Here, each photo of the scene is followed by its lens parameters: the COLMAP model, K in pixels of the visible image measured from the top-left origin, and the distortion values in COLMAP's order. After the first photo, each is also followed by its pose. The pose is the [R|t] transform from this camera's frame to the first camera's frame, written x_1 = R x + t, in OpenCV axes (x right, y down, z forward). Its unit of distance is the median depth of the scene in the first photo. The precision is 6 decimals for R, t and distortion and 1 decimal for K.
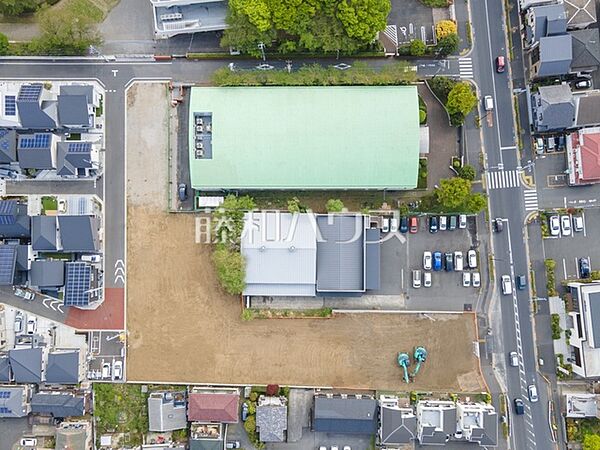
lens RADIAL K [[583.1, 0, 293.9], [0, 583.1, 226.6], [0, 0, 1]] dist [0.014681, 0.026383]
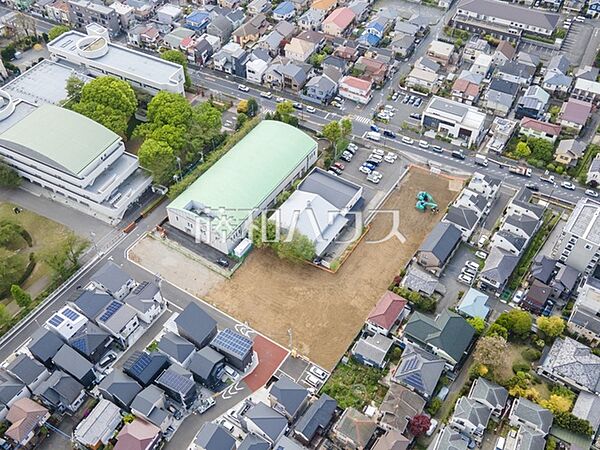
lens RADIAL K [[583.1, 0, 293.9], [0, 583.1, 226.6], [0, 0, 1]] dist [0.014681, 0.026383]
pose [[0.545787, -0.612284, 0.572036, -0.773880], [0.837591, 0.417895, -0.351858, 0.474310], [-0.023614, 0.671172, 0.740925, 0.033019]]
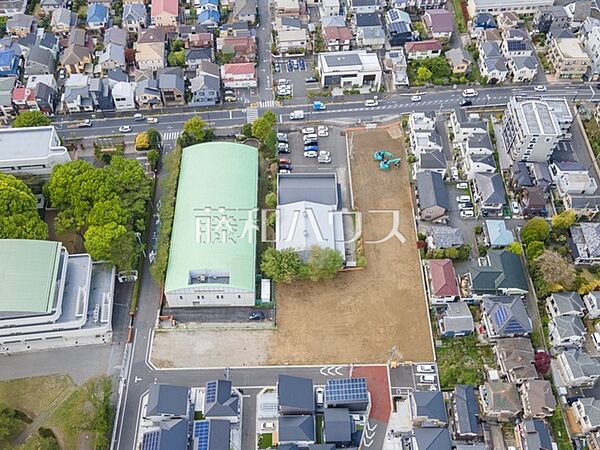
lens RADIAL K [[583.1, 0, 293.9], [0, 583.1, 226.6], [0, 0, 1]] dist [0.014681, 0.026383]
pose [[-0.017801, -0.795564, 0.605608, -0.730213], [0.999546, 0.000556, 0.030110, -0.021850], [-0.024291, 0.605870, 0.795193, 0.019843]]
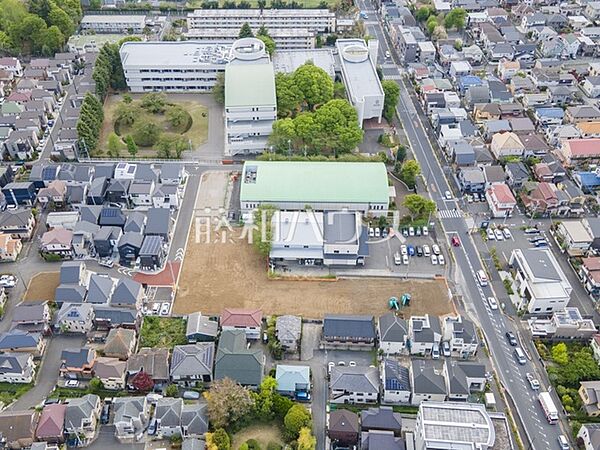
lens RADIAL K [[583.1, 0, 293.9], [0, 583.1, 226.6], [0, 0, 1]] dist [0.014681, 0.026383]
pose [[0.999701, 0.022550, -0.009434, -0.019805], [-0.022241, 0.679016, -0.733786, 1.039305], [-0.010141, 0.733777, 0.679315, 0.023329]]
